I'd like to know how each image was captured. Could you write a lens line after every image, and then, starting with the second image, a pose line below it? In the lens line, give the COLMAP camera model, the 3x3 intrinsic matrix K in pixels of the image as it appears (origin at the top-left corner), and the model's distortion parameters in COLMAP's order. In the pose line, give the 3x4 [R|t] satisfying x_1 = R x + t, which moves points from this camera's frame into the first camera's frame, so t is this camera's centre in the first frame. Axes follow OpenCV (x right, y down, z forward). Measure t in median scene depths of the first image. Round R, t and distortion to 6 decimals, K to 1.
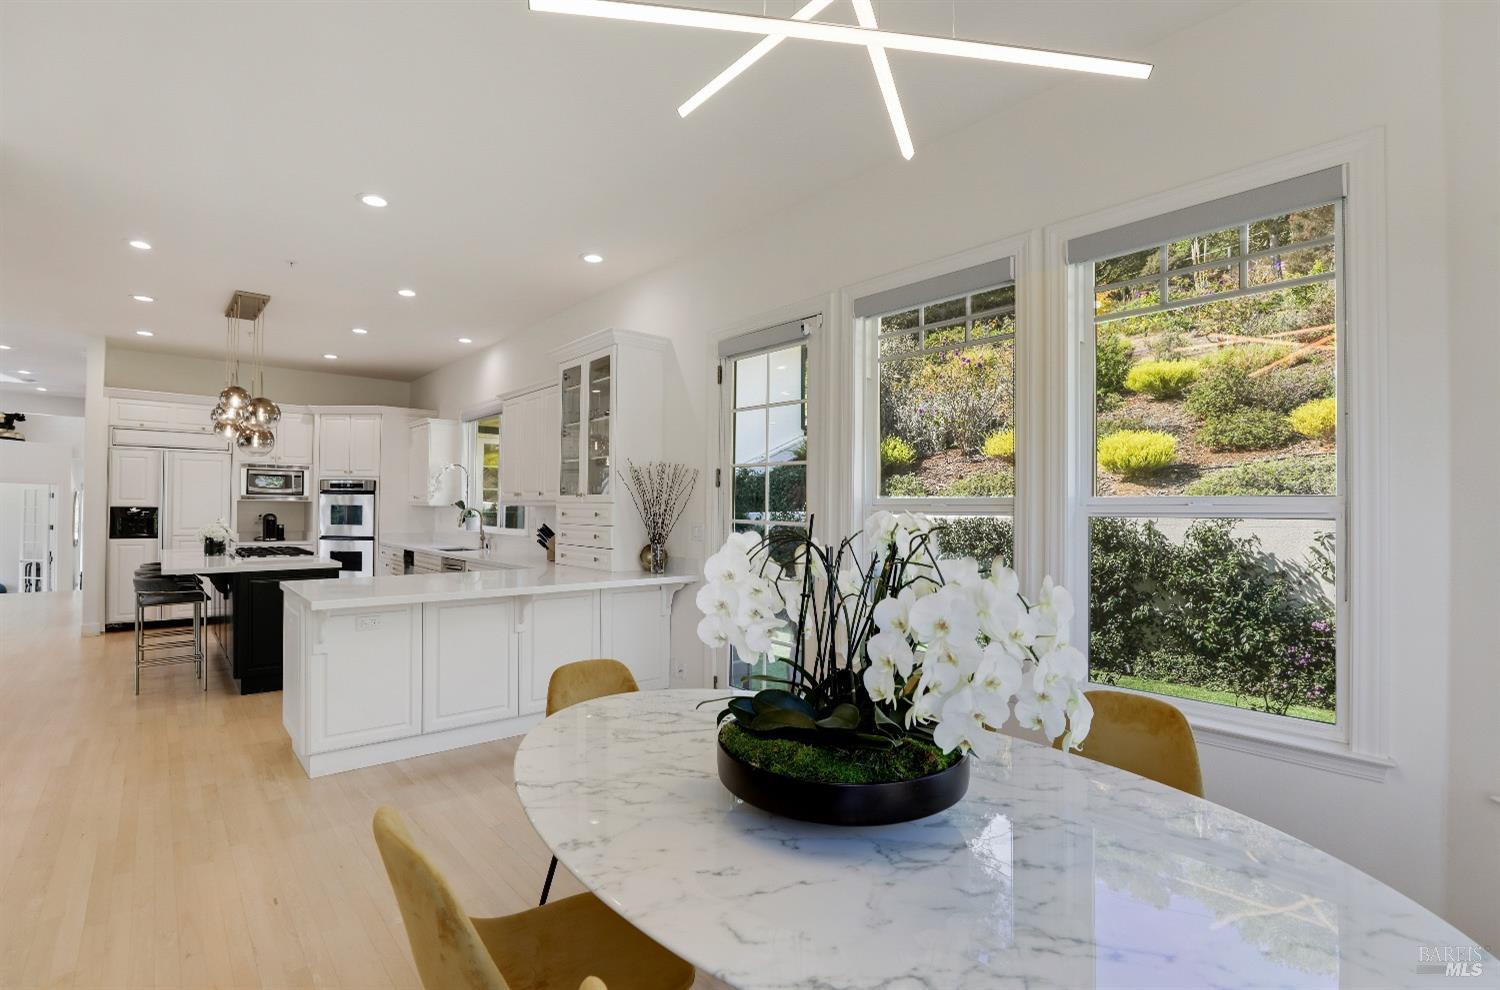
lens RADIAL K [[712.7, 0, 718.9], [0, 712.7, 500.7], [0, 0, 1]] dist [-0.002986, -0.000511]
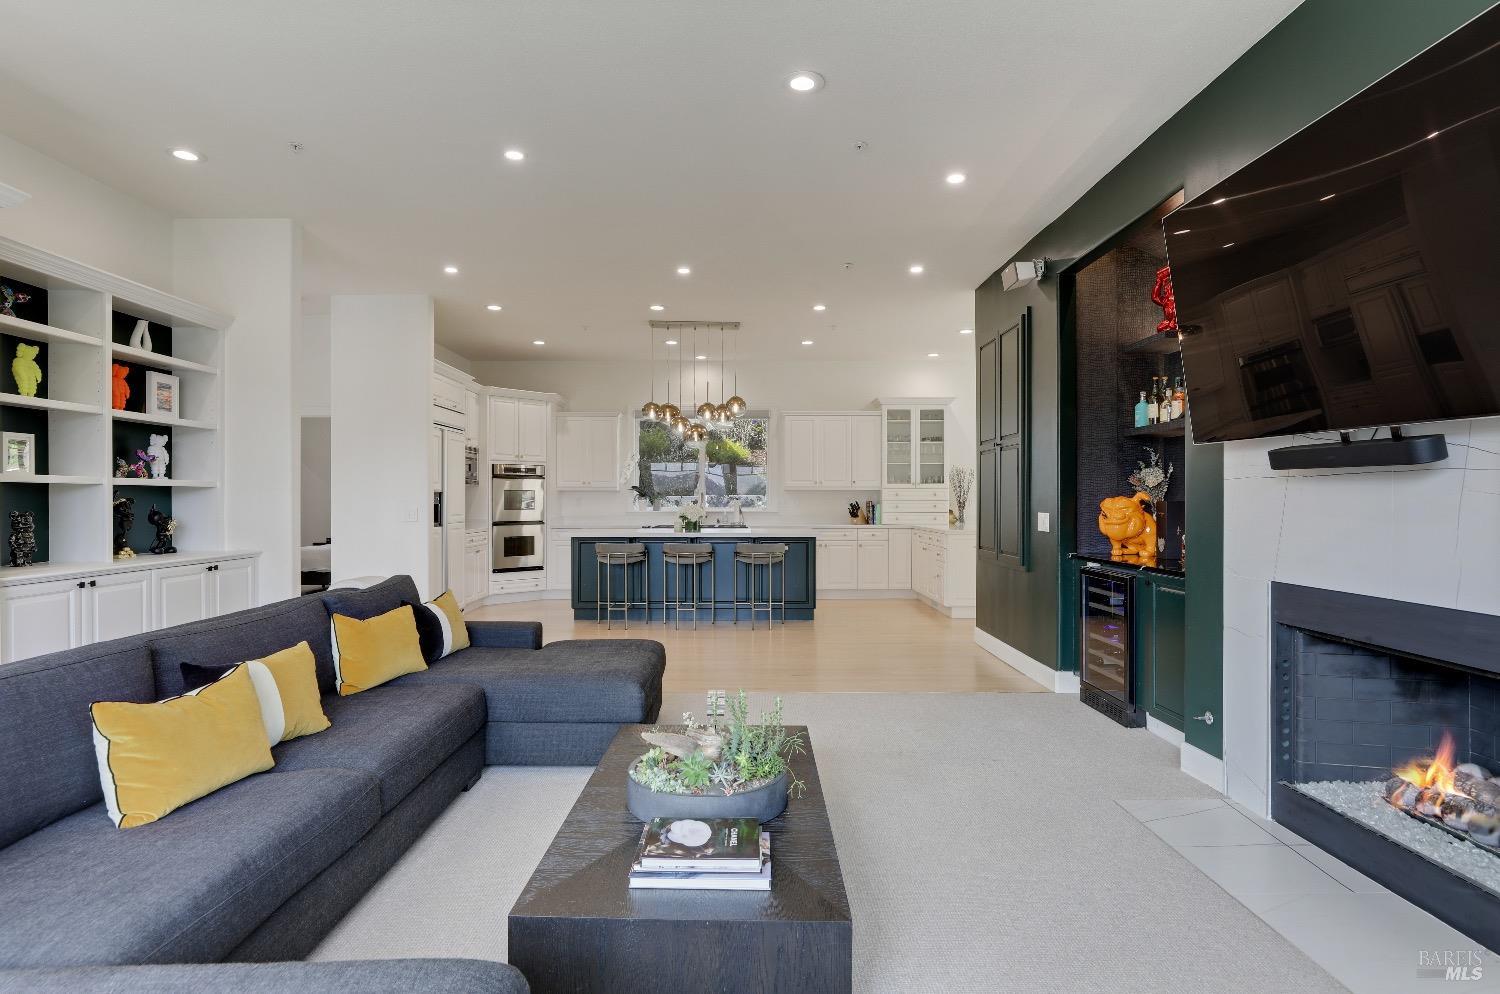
lens RADIAL K [[781.1, 0, 736.6], [0, 781.1, 490.6], [0, 0, 1]] dist [-0.000894, -0.000707]
pose [[0.620766, -0.000488, 0.783996, -1.262172], [-0.003630, 0.999987, 0.003496, 0.002582], [-0.783987, -0.005016, 0.620756, 0.090267]]
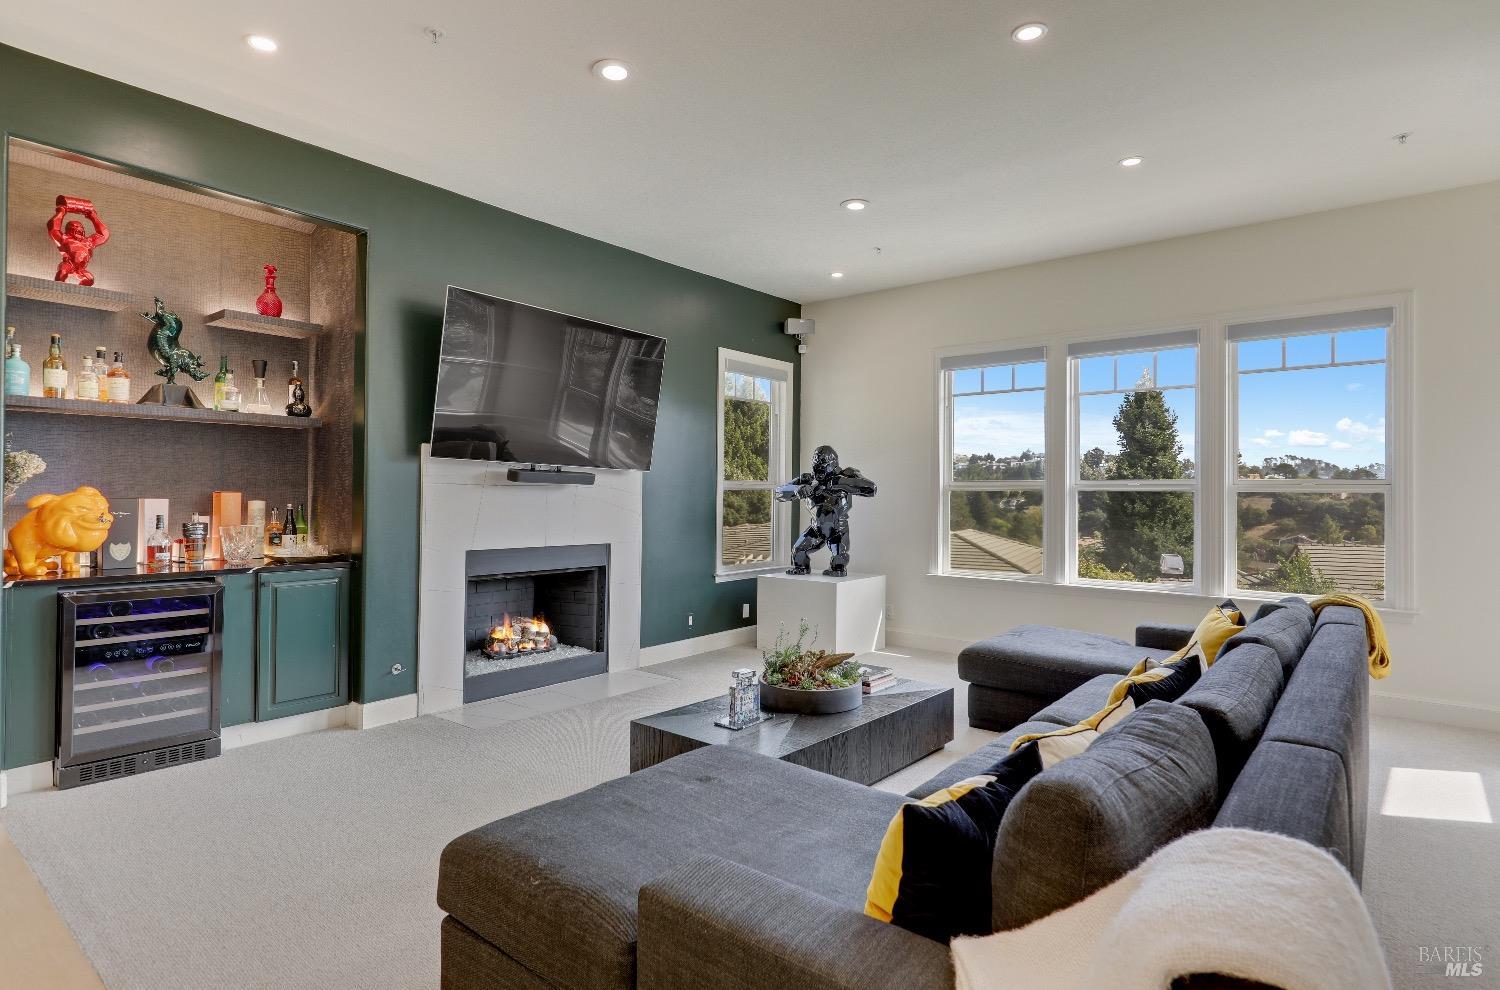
lens RADIAL K [[781.1, 0, 736.6], [0, 781.1, 488.6], [0, 0, 1]] dist [-0.000894, -0.000707]
pose [[-0.978229, -0.022145, -0.206342, -0.891165], [-0.017854, 0.999584, -0.022638, 0.009311], [0.206758, -0.018461, -0.978218, 0.726332]]
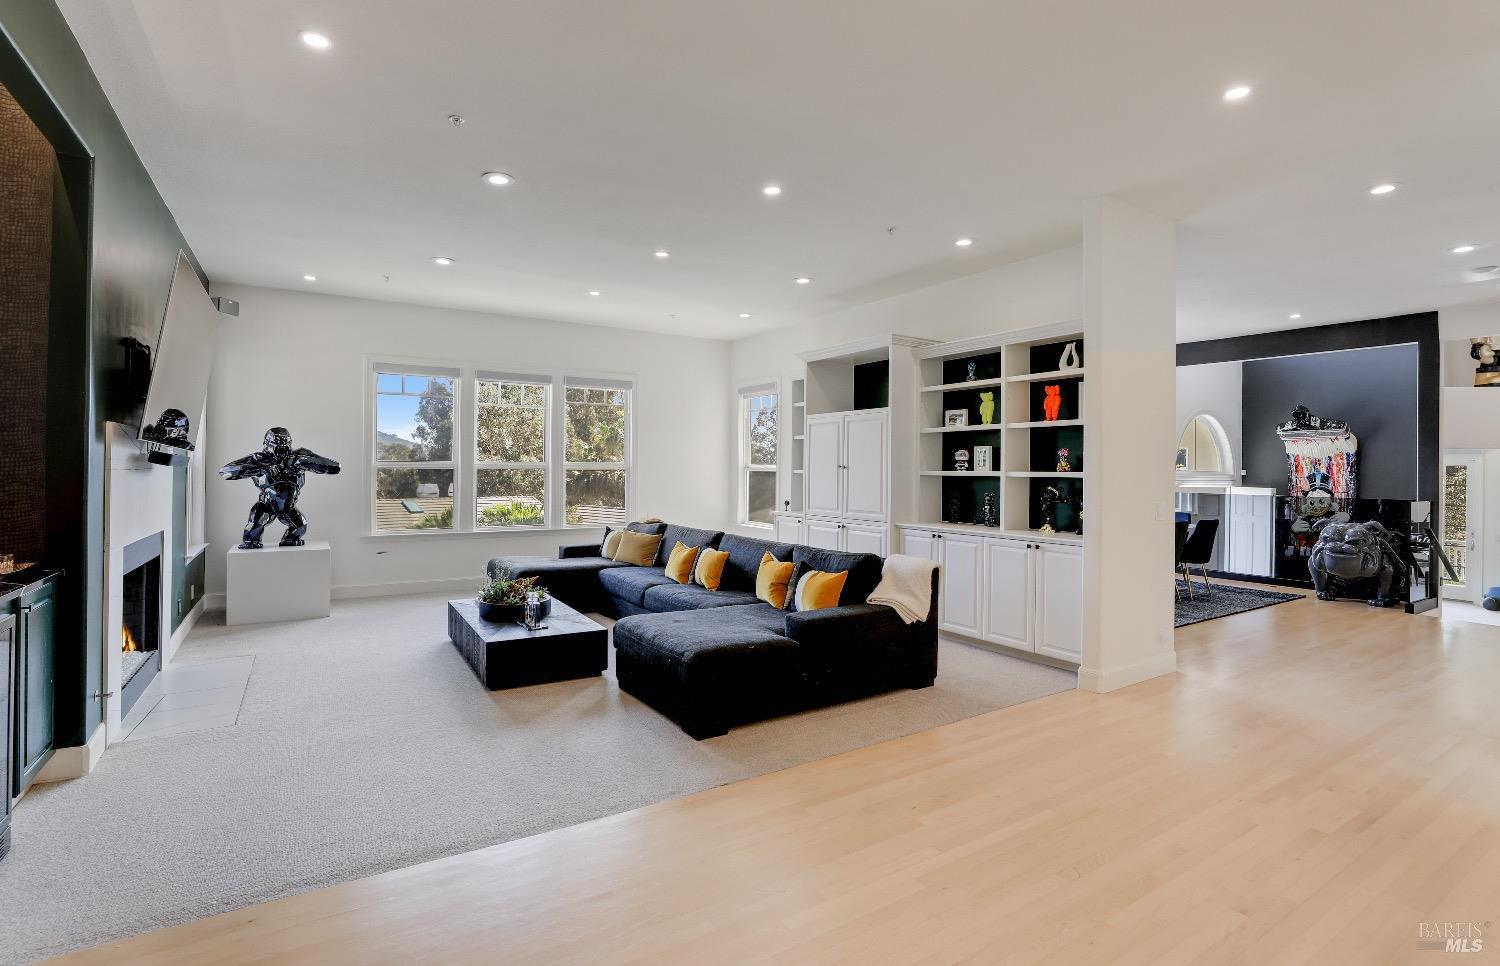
lens RADIAL K [[701.1, 0, 742.8], [0, 701.1, 467.2], [0, 0, 1]] dist [-0.038117, 0.013427]
pose [[-0.107896, -0.015850, -0.994036, -0.428229], [0.001876, 0.999868, -0.016147, 0.003301], [0.994160, -0.003607, -0.107853, 0.556140]]
